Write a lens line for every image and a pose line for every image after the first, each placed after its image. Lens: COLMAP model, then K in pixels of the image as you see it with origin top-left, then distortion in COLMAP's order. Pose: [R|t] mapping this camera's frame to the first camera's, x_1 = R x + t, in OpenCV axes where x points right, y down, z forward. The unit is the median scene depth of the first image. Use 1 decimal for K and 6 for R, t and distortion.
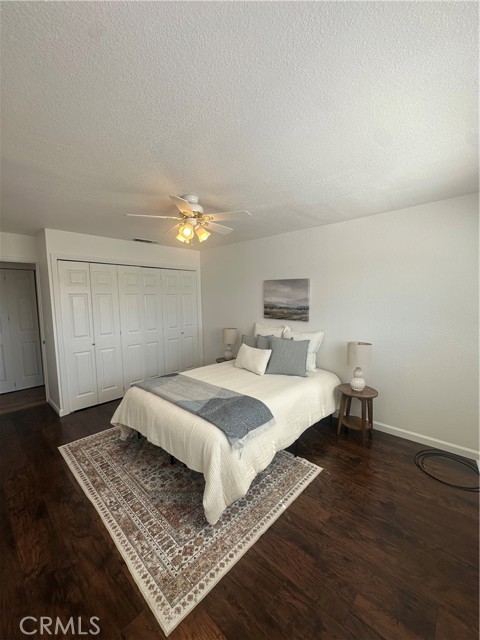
lens RADIAL K [[255.9, 0, 240.0], [0, 255.9, 321.7], [0, 0, 1]] dist [-0.006539, 0.001804]
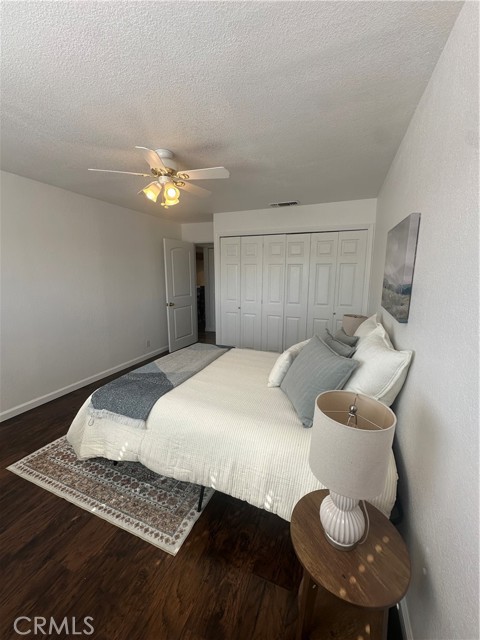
lens RADIAL K [[255.9, 0, 239.1], [0, 255.9, 320.1], [0, 0, 1]] dist [-0.006539, 0.001804]
pose [[0.356278, 0.181468, -0.916589, 0.722160], [-0.096315, 0.982866, 0.157152, -0.057964], [0.929403, 0.032291, 0.367652, 0.796221]]
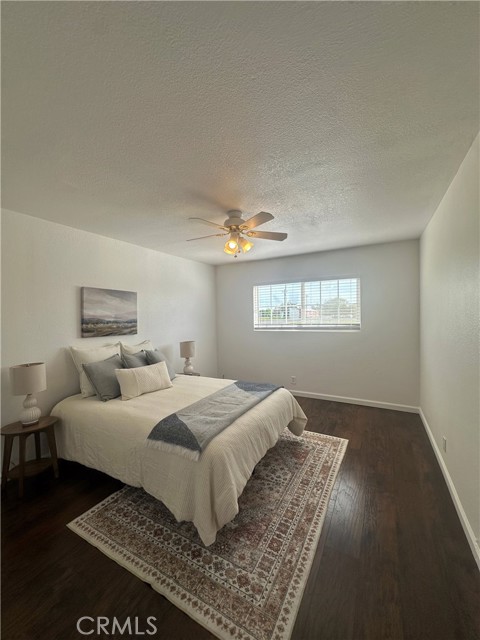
lens RADIAL K [[255.9, 0, 240.0], [0, 255.9, 319.2], [0, 0, 1]] dist [-0.006539, 0.001804]
pose [[-0.241017, -0.000141, 0.970521, -1.092518], [0.115469, 0.992893, 0.028819, -0.054248], [-0.963627, 0.119011, -0.239288, 1.106678]]
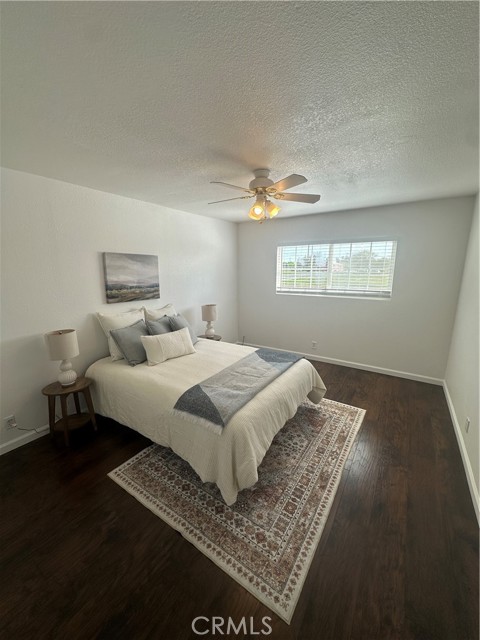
lens RADIAL K [[255.9, 0, 239.4], [0, 255.9, 318.9], [0, 0, 1]] dist [-0.006539, 0.001804]
pose [[-0.162159, -0.184061, 0.969446, -1.058739], [0.100859, 0.974212, 0.201836, -0.124910], [-0.981597, 0.130506, -0.139413, 1.104198]]
